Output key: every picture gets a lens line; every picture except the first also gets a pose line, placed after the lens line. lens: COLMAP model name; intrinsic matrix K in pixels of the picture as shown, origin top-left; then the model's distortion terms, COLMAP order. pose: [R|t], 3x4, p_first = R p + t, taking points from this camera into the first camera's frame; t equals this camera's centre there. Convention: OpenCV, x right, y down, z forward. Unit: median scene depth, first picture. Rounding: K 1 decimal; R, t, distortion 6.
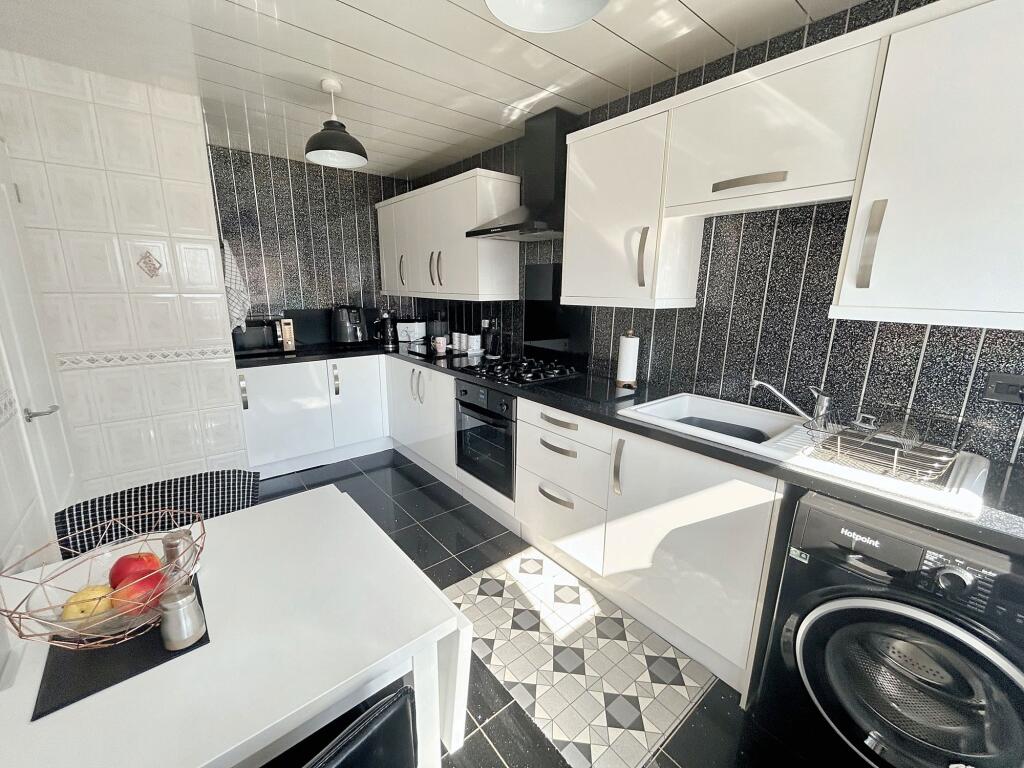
lens RADIAL K [[417.5, 0, 509.2], [0, 417.5, 384.4], [0, 0, 1]] dist [-0.010511, 0.001251]
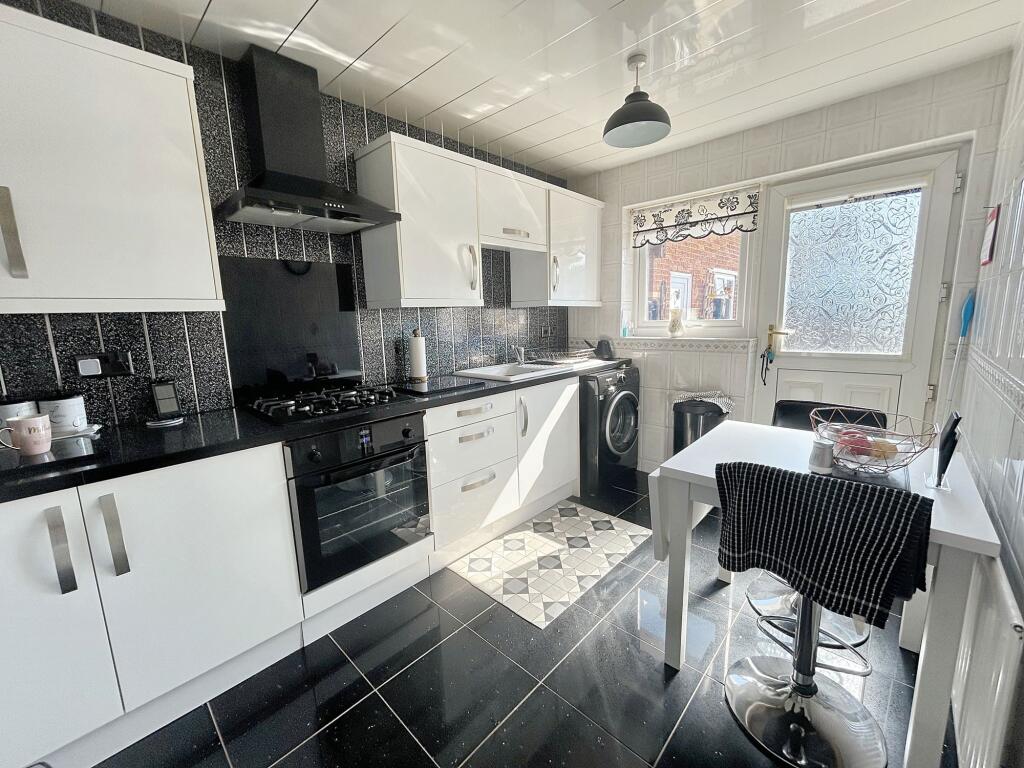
lens RADIAL K [[417.5, 0, 510.2], [0, 417.5, 384.5], [0, 0, 1]] dist [-0.010511, 0.001251]
pose [[-0.134909, -0.168316, 0.976457, -1.011973], [0.249968, 0.947811, 0.197915, -0.179745], [-0.958809, 0.270784, -0.085795, 1.058673]]
